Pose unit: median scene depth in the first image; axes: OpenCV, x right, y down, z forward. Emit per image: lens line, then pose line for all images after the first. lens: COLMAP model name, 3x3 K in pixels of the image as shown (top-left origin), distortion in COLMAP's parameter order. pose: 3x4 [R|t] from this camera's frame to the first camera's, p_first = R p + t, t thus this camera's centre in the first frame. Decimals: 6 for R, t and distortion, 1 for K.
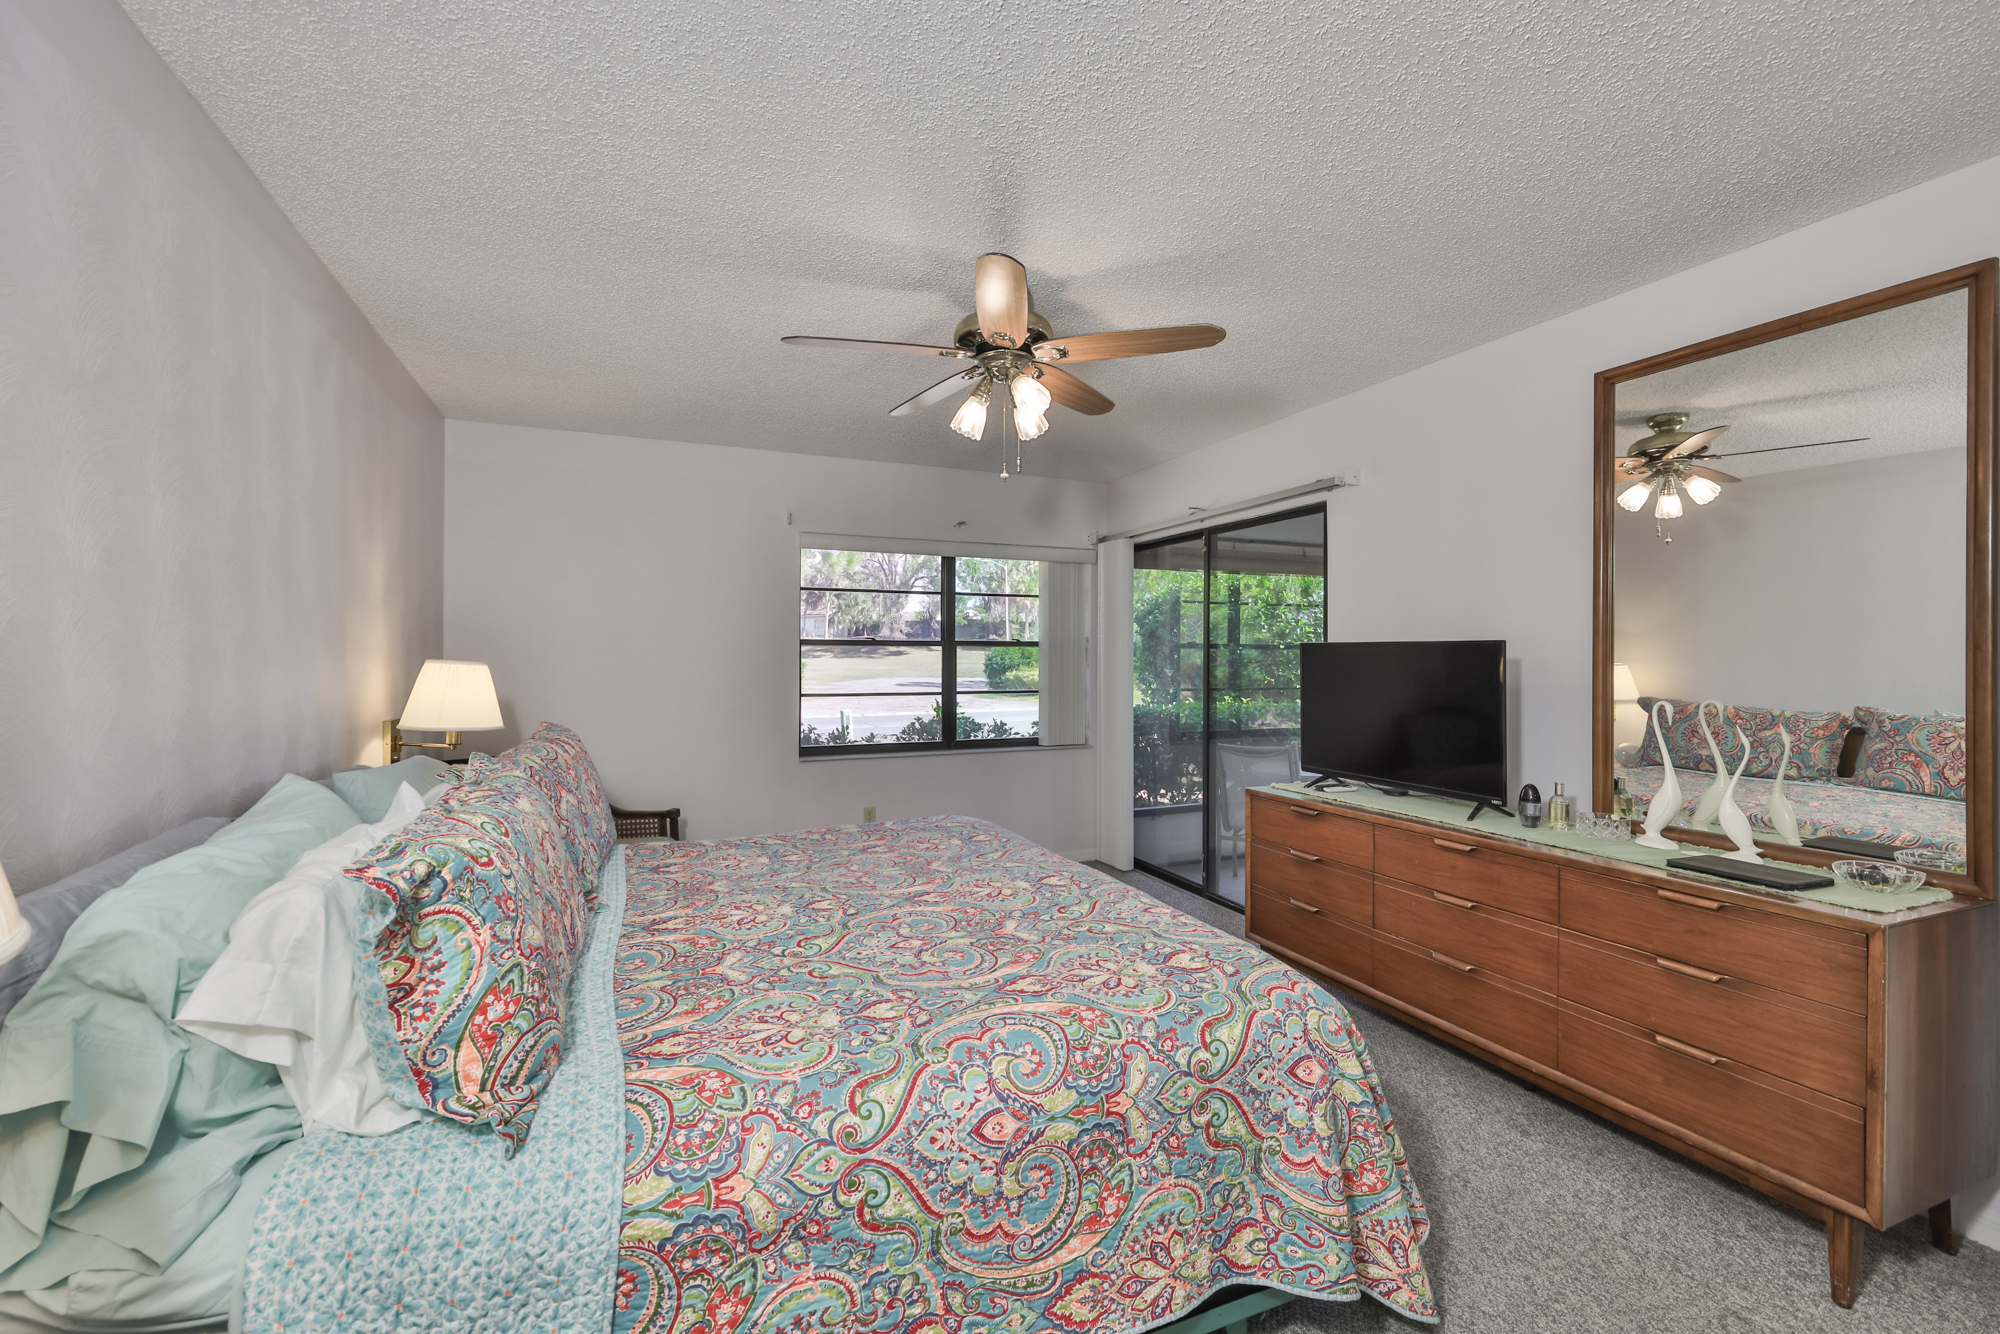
lens RADIAL K [[867.3, 0, 1000.0], [0, 867.3, 667.0], [0, 0, 1]] dist [0.001238, 0.000685]
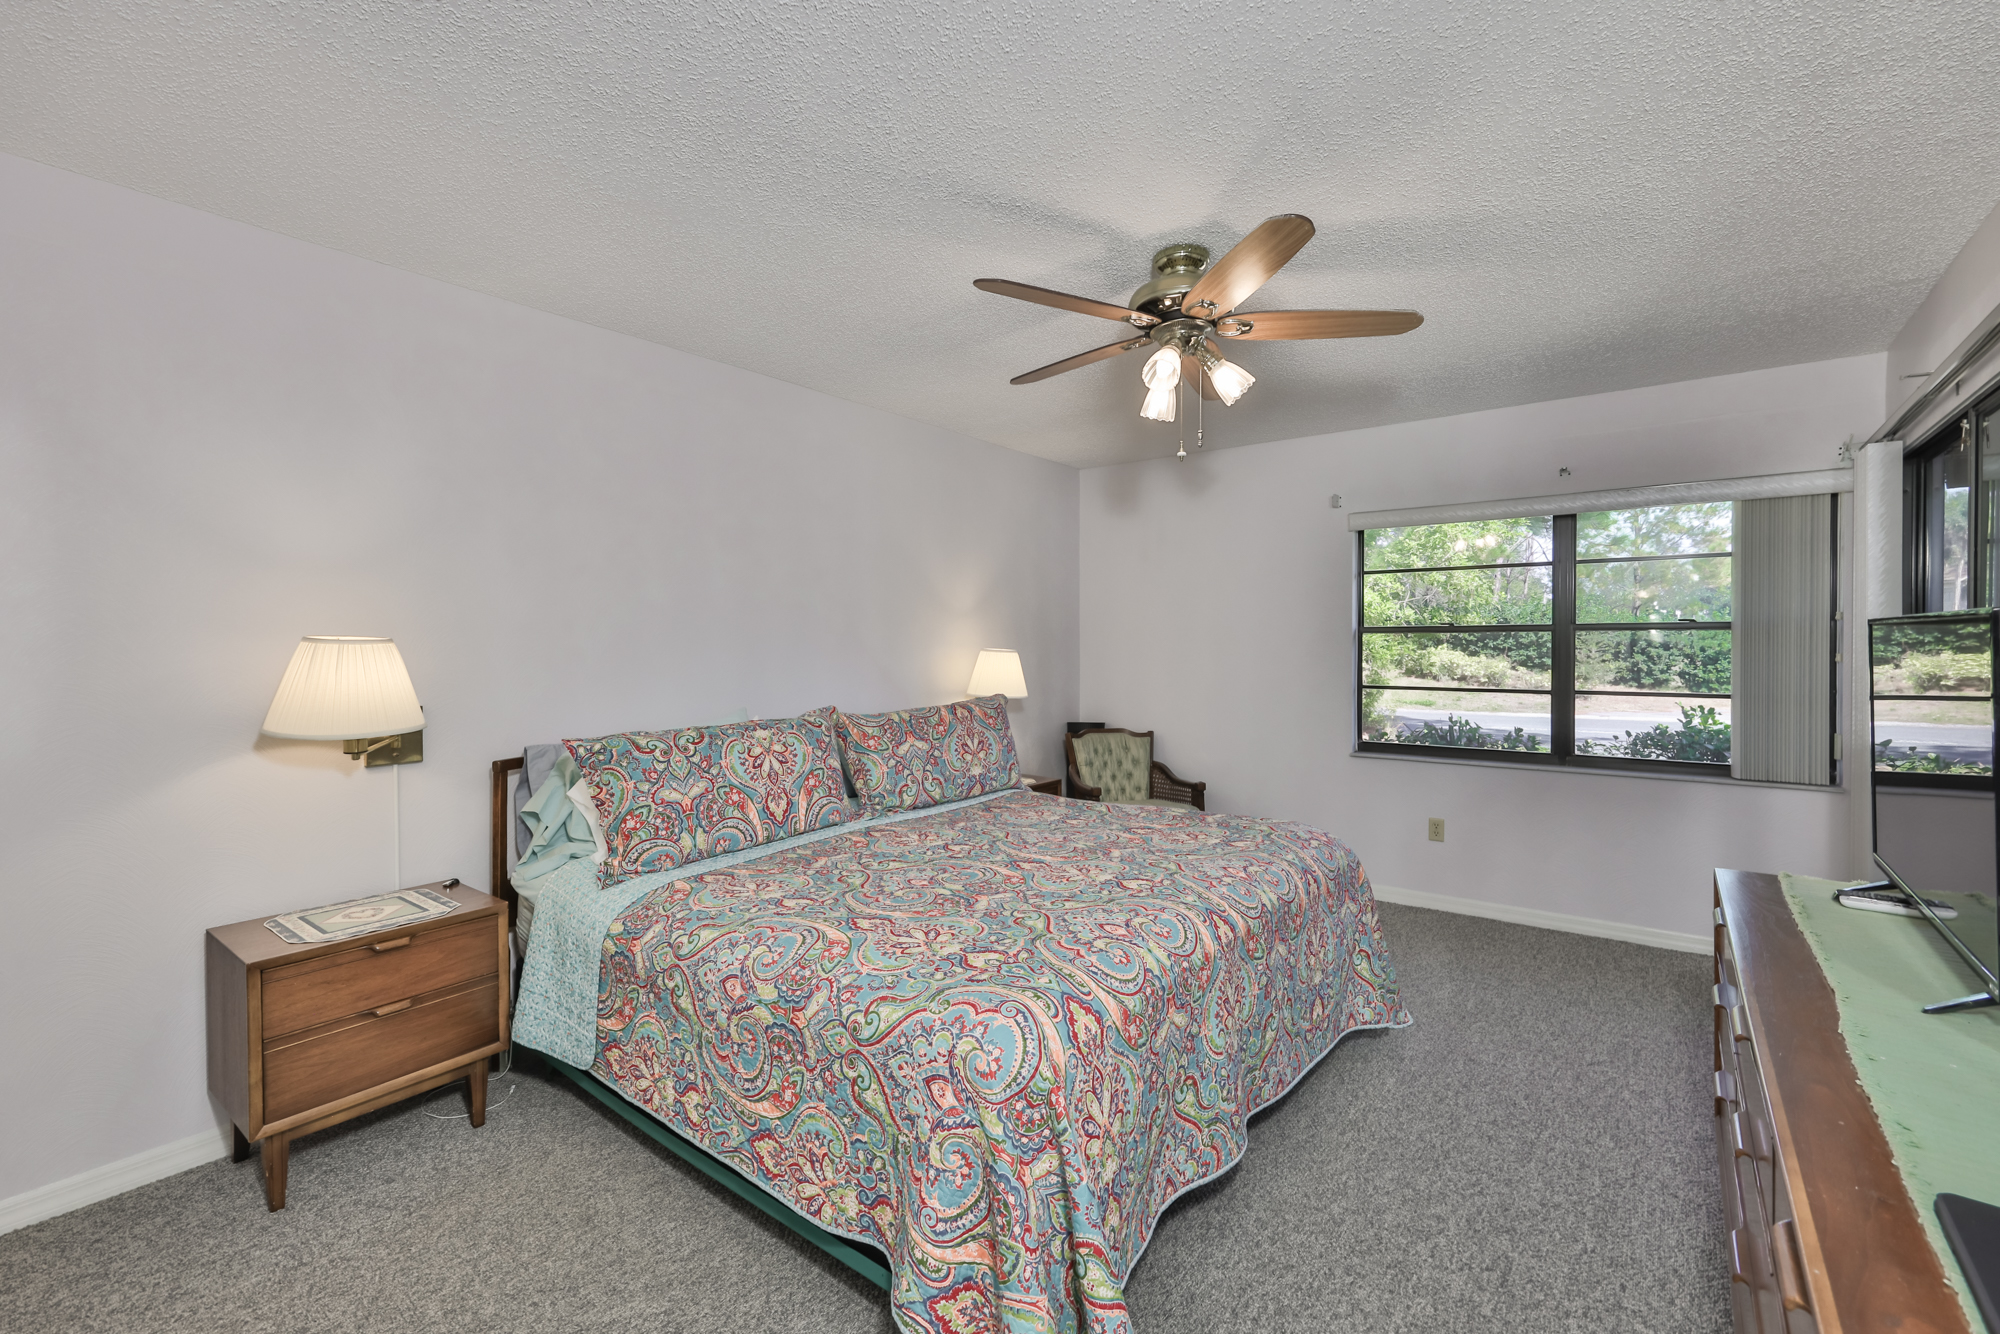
lens RADIAL K [[867.3, 0, 1000.0], [0, 867.3, 667.0], [0, 0, 1]] dist [0.001238, 0.000685]
pose [[0.463431, 0.020866, -0.885887, 1.241452], [-0.007887, 0.999780, 0.019423, -0.010522], [0.886098, -0.002014, 0.463494, 0.646240]]
